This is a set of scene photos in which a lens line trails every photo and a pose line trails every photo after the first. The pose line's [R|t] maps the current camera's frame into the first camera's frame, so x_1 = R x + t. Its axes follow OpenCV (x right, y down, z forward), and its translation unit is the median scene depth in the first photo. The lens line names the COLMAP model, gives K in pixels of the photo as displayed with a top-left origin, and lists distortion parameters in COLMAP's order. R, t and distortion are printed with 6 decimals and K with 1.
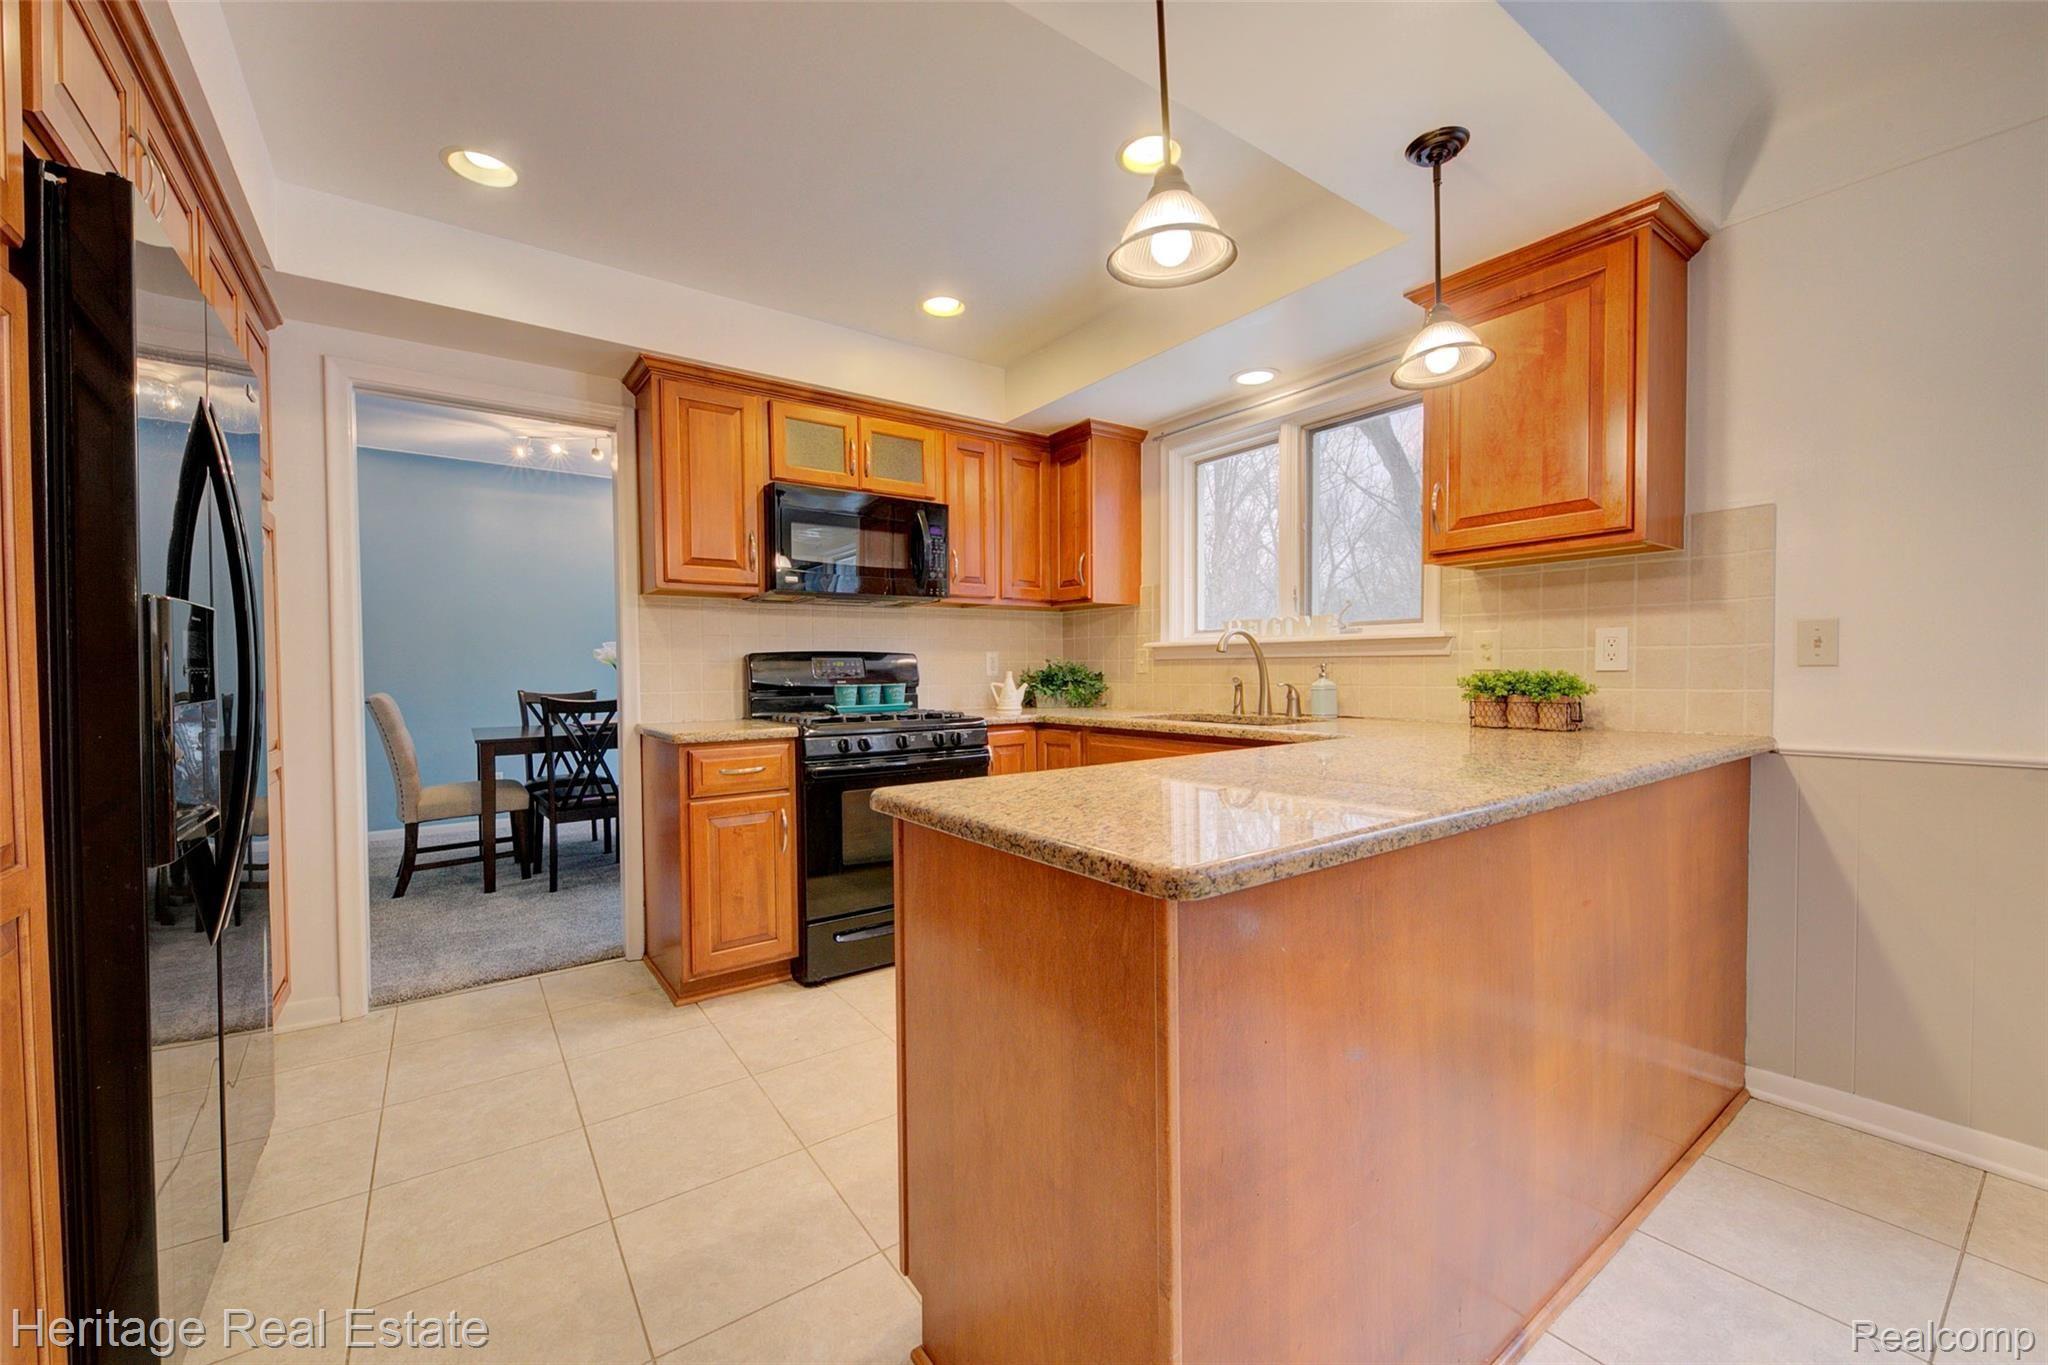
lens RADIAL K [[817.4, 0, 1026.0], [0, 817.4, 688.7], [0, 0, 1]] dist [0.004475, -0.001895]
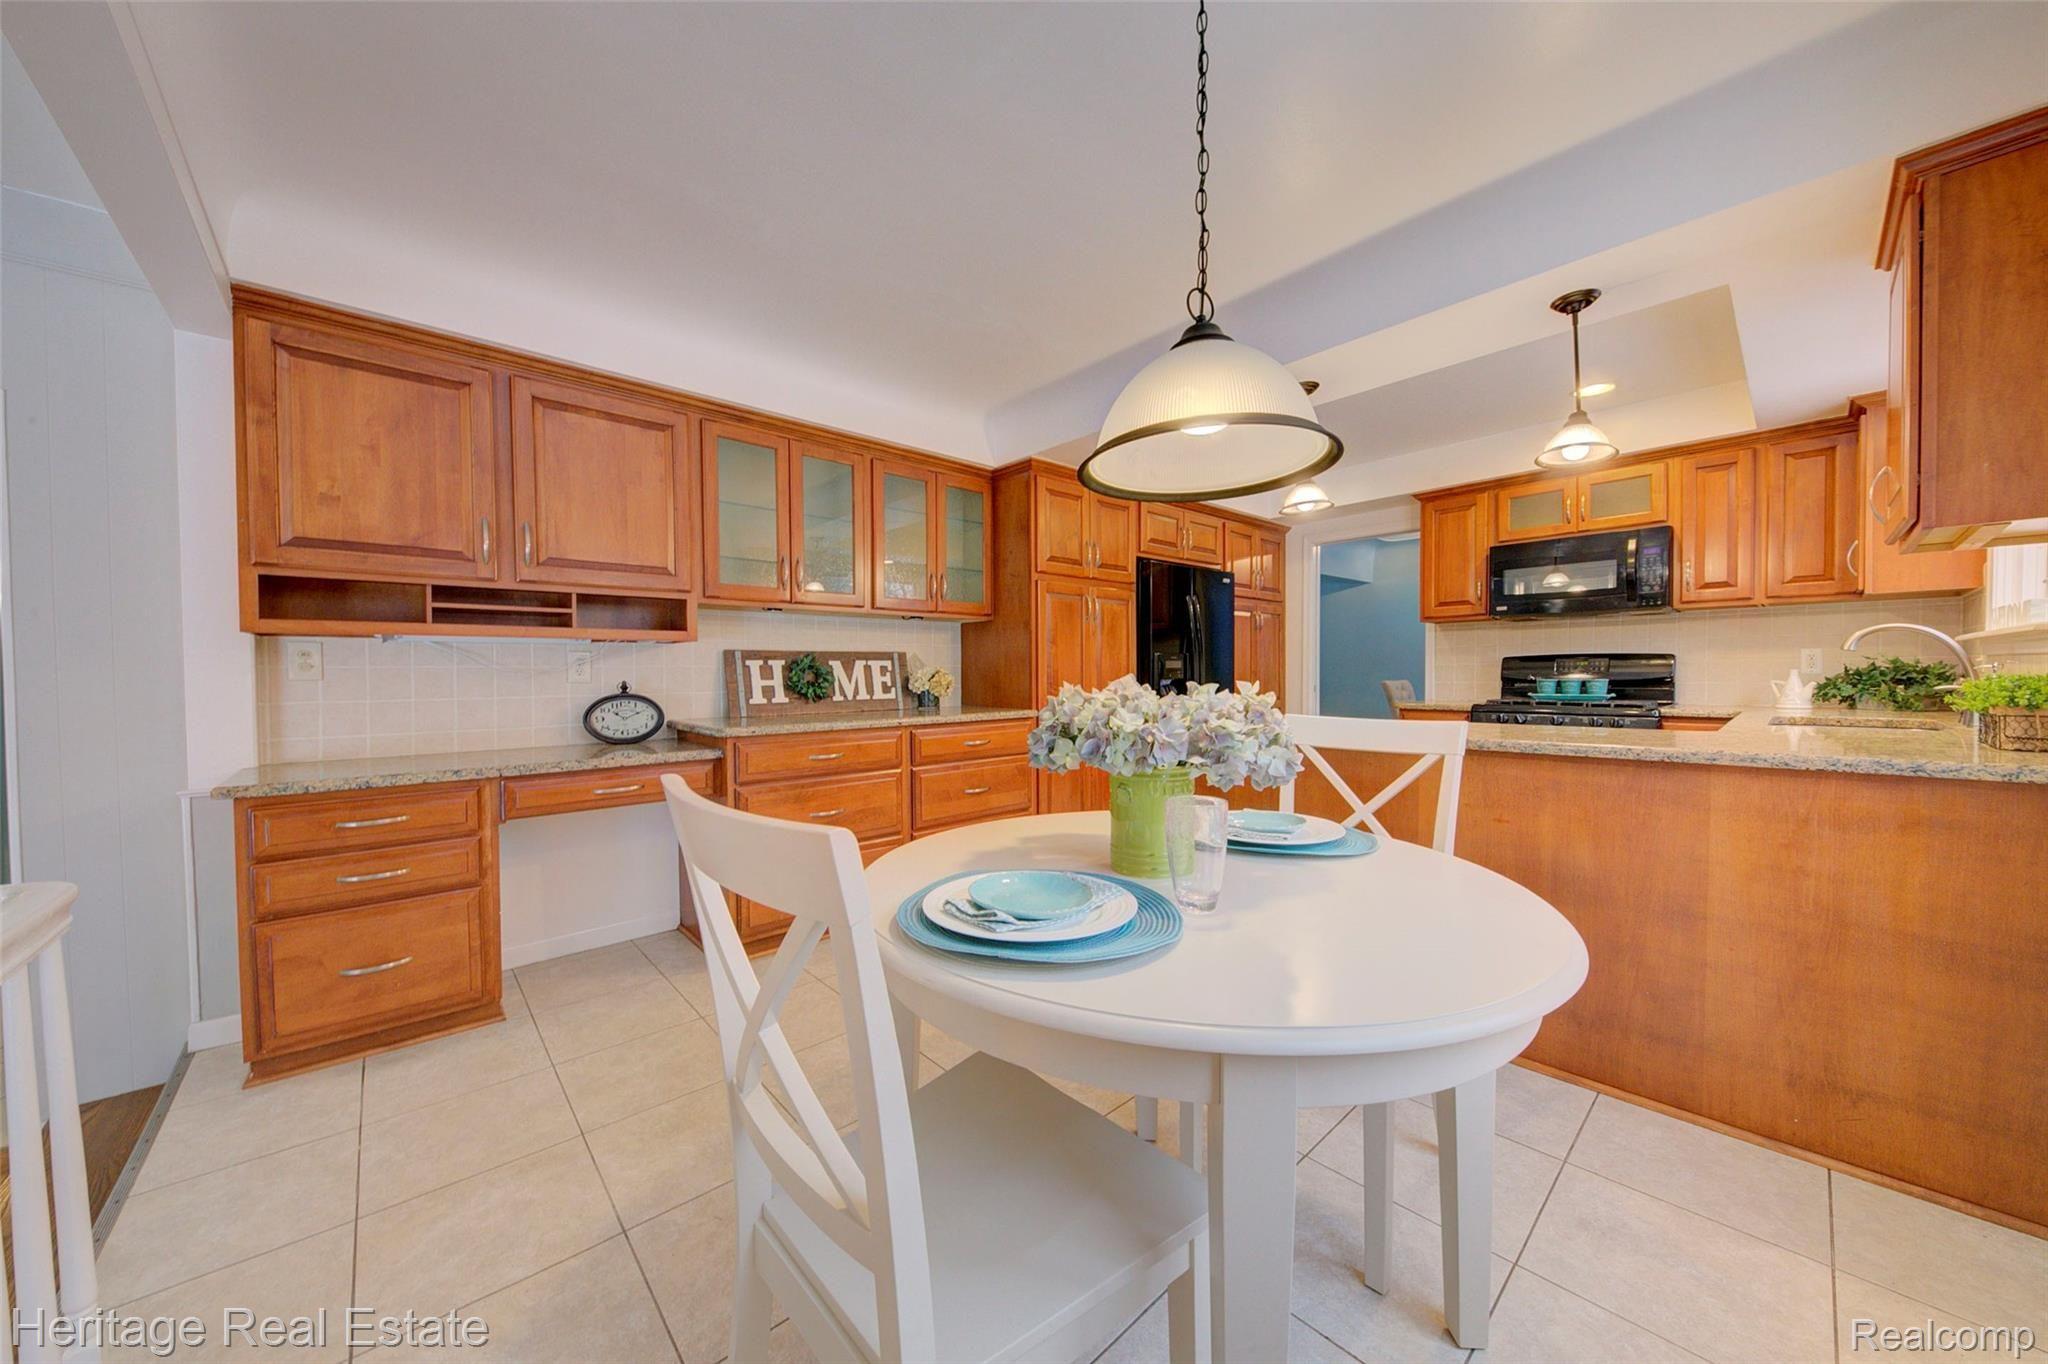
lens RADIAL K [[724.6, 0, 1016.8], [0, 724.6, 683.1], [0, 0, 1]] dist [0.001638, -0.002272]
pose [[0.125029, 0.026580, -0.991797, 0.932557], [-0.014397, 0.999584, 0.024974, -0.016599], [0.992049, 0.011156, 0.125360, -0.052569]]
